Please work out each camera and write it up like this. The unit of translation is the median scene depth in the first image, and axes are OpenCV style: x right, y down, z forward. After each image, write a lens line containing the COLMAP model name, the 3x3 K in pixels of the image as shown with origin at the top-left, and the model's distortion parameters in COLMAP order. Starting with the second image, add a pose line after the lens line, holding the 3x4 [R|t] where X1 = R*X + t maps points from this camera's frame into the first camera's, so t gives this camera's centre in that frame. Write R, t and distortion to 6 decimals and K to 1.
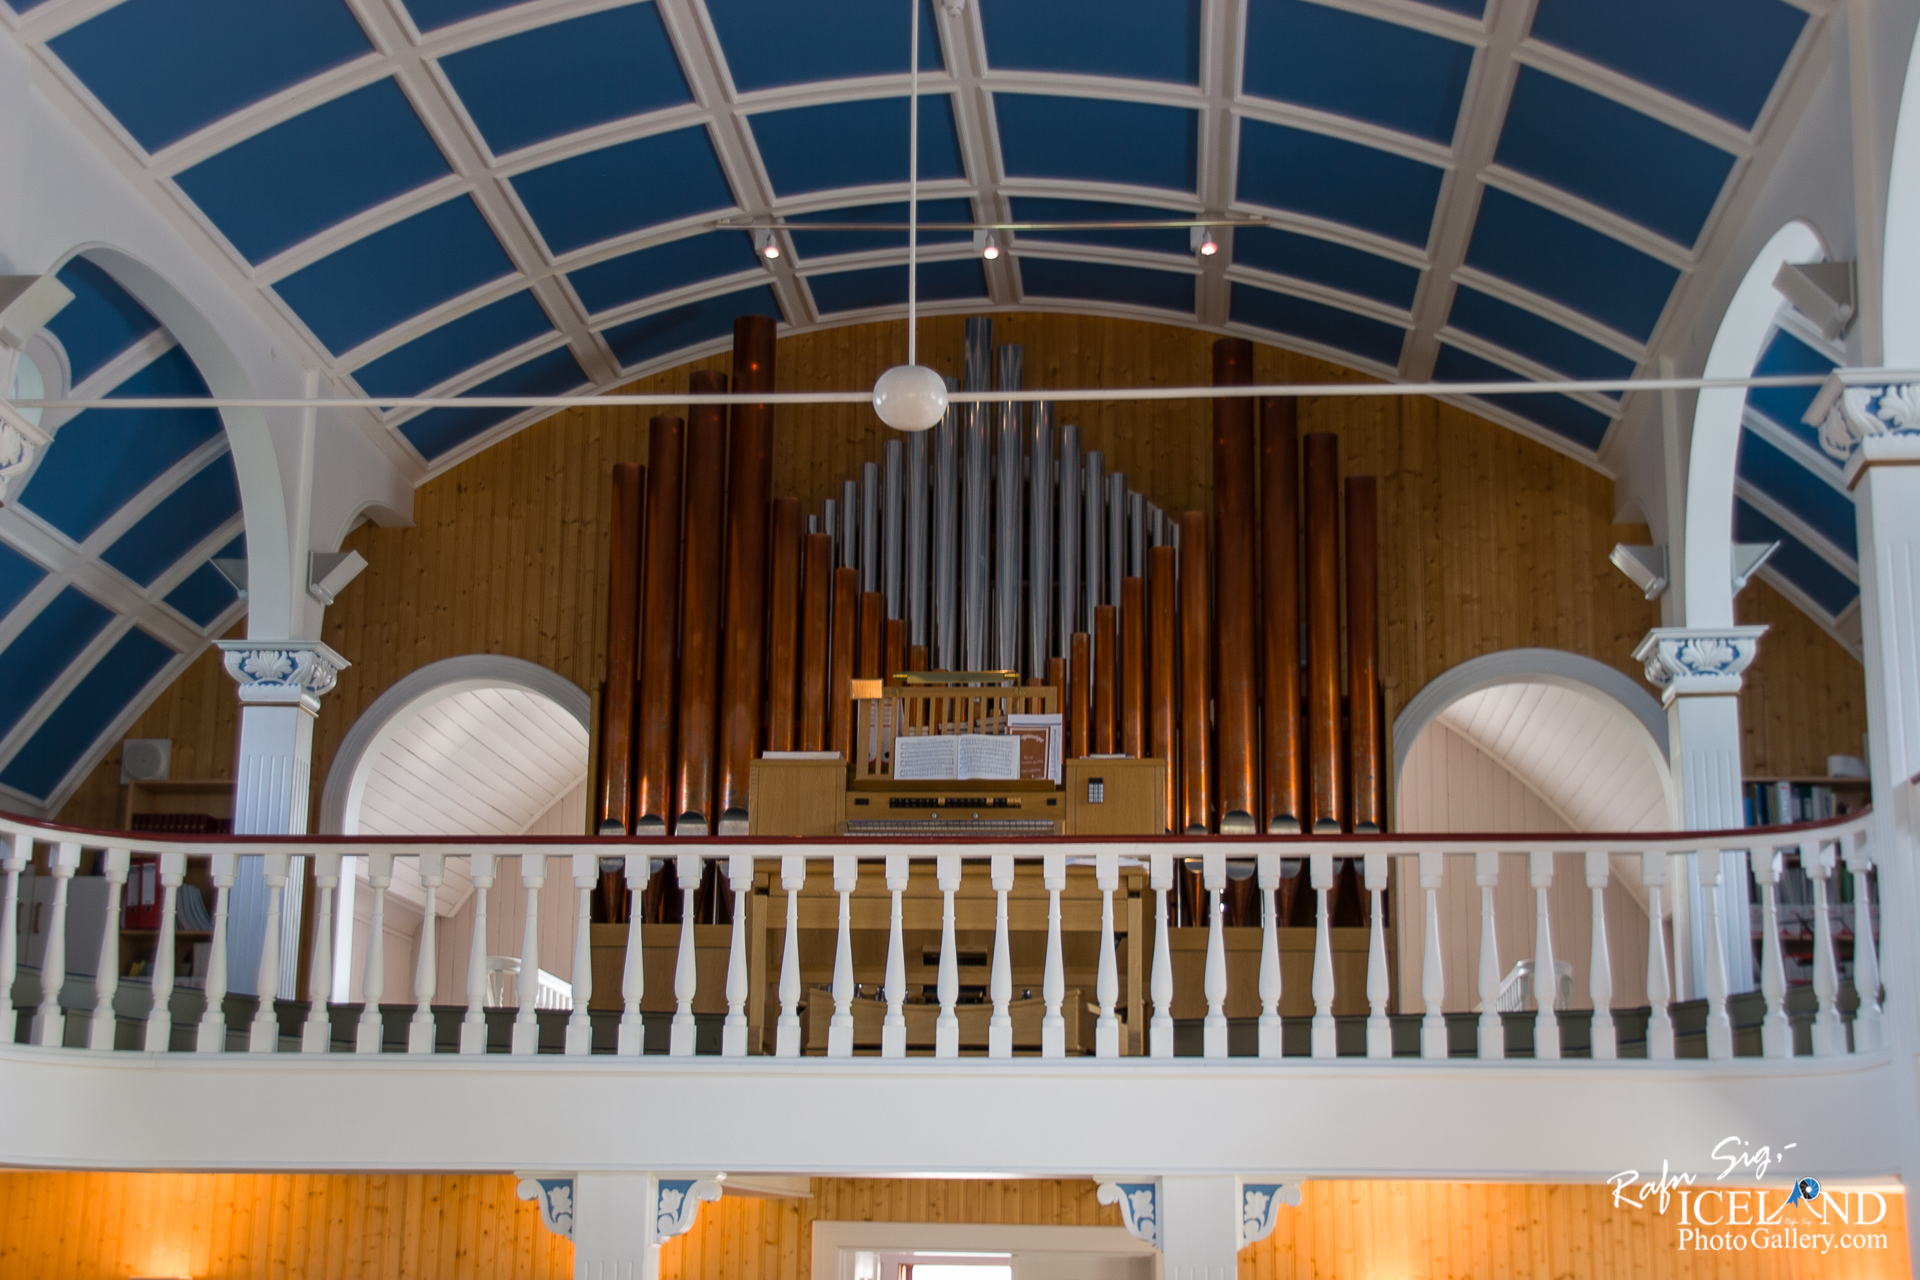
lens RADIAL K [[2909.9, 0, 944.3], [0, 2909.9, 630.5], [0, 0, 1]] dist [0.028972, 0.000000]
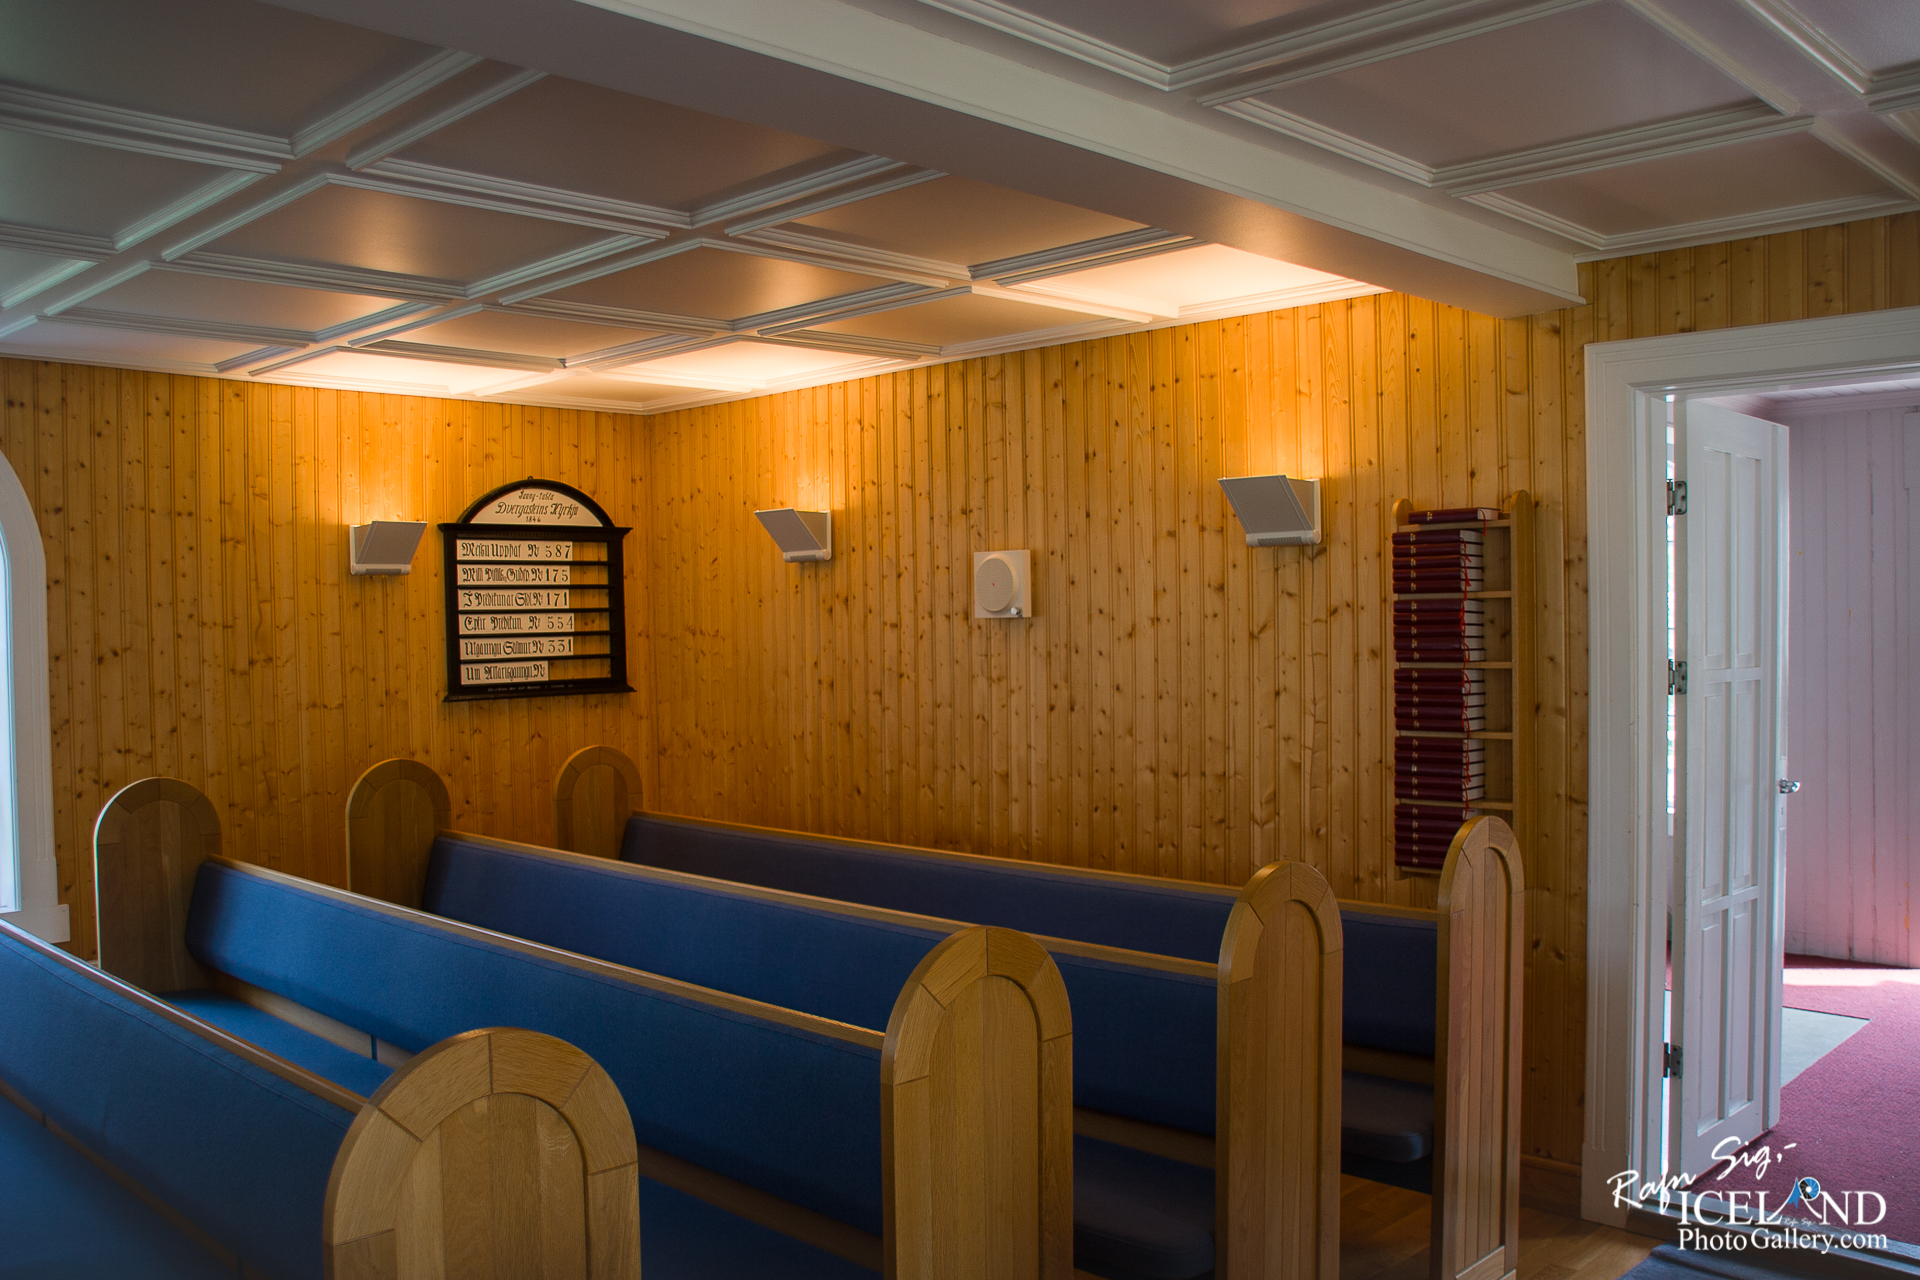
lens RADIAL K [[1634.9, 0, 947.1], [0, 1634.9, 647.8], [0, 0, 1]] dist [-0.090678, 0.010512]
pose [[0.775018, -0.011594, -0.631833, 0.052736], [0.169023, 0.967208, 0.189579, 0.176821], [0.608916, -0.253721, 0.751563, 0.669253]]
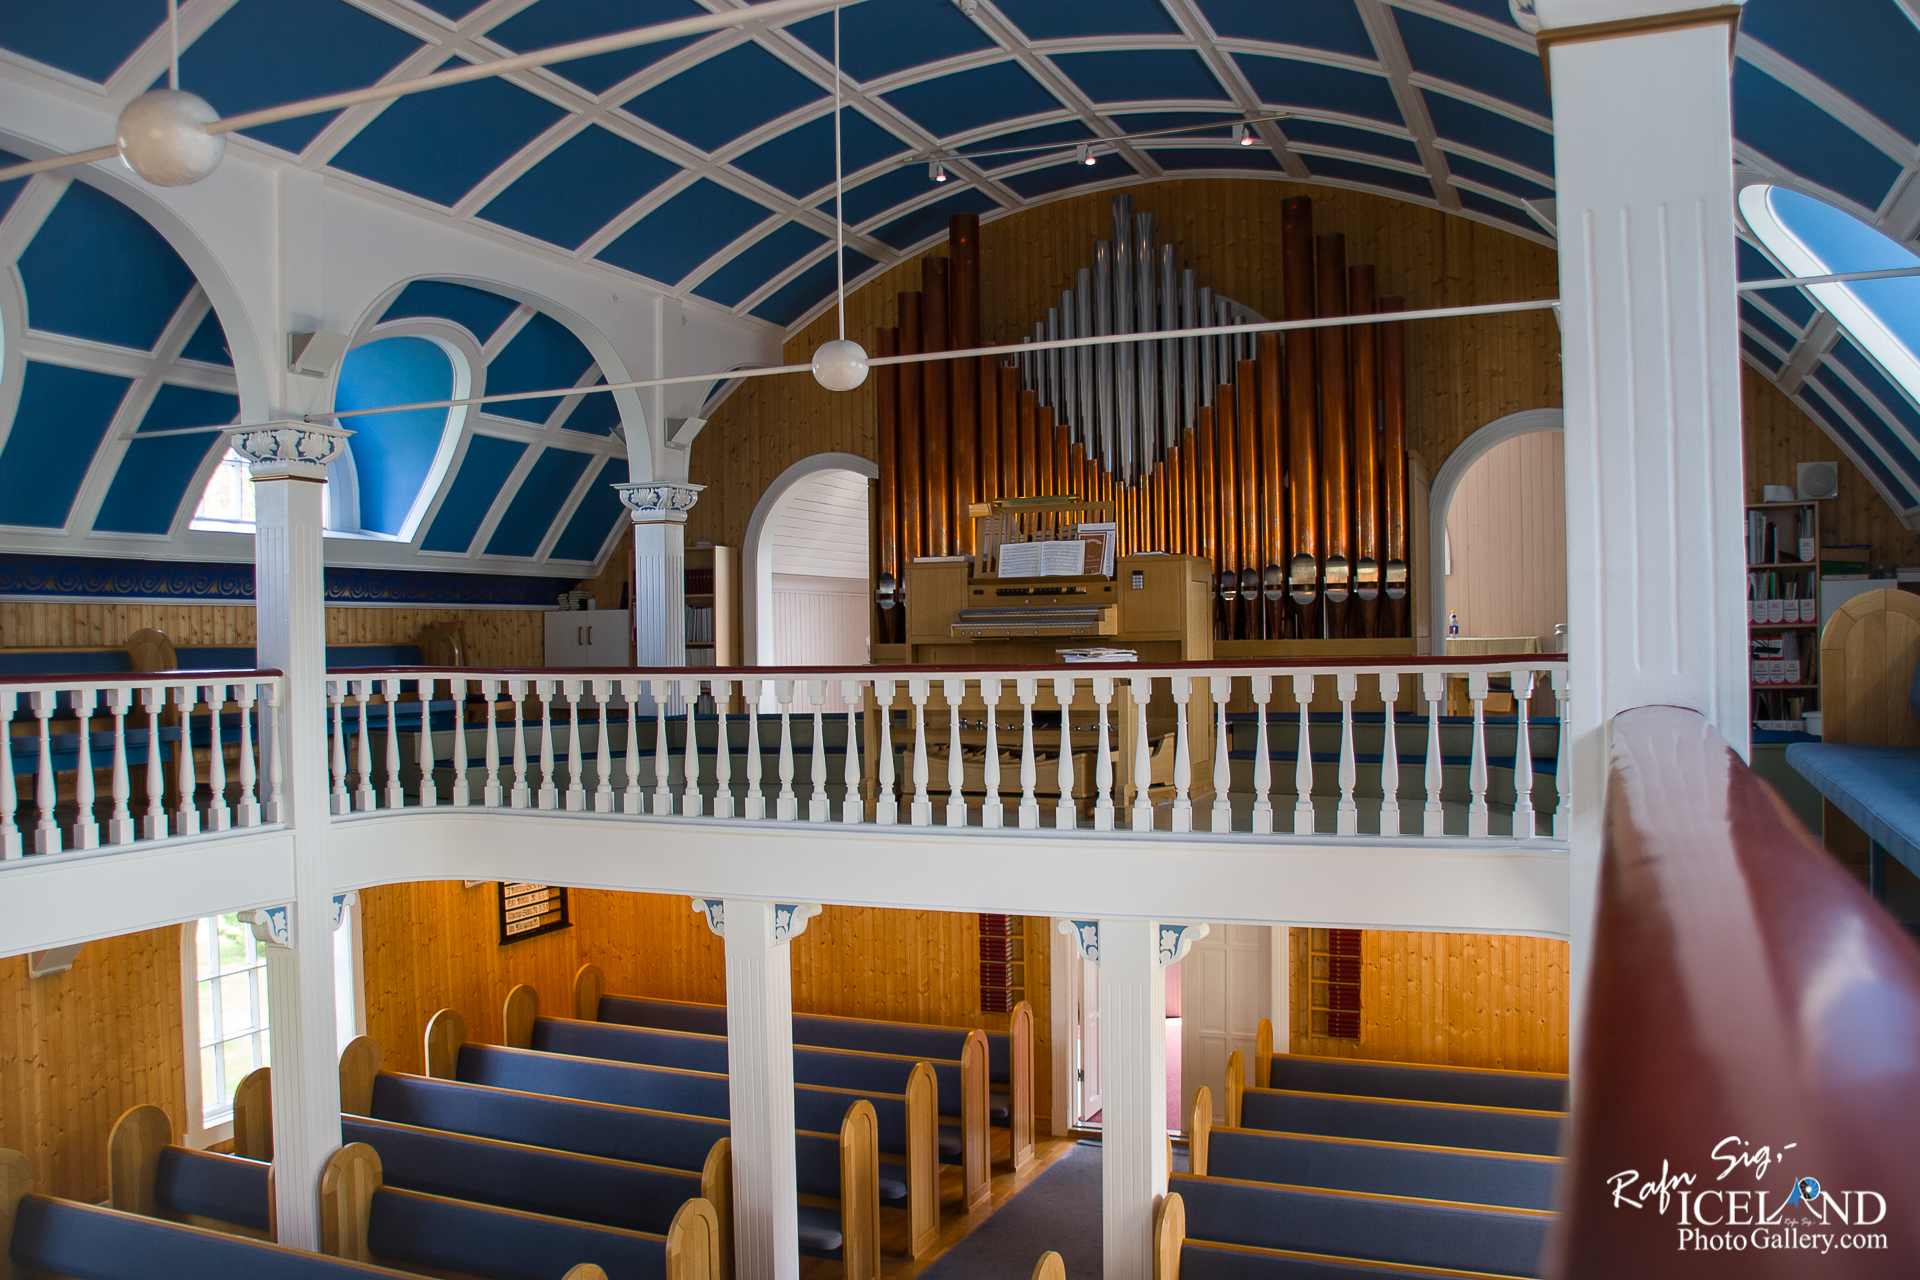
lens RADIAL K [[1634.9, 0, 974.4], [0, 1634.9, 649.8], [0, 0, 1]] dist [-0.090678, 0.010512]
pose [[0.950695, -0.024266, -0.309178, 0.182057], [0.097726, 0.969584, 0.224402, -0.078885], [0.294329, -0.243552, 0.924150, 0.214201]]
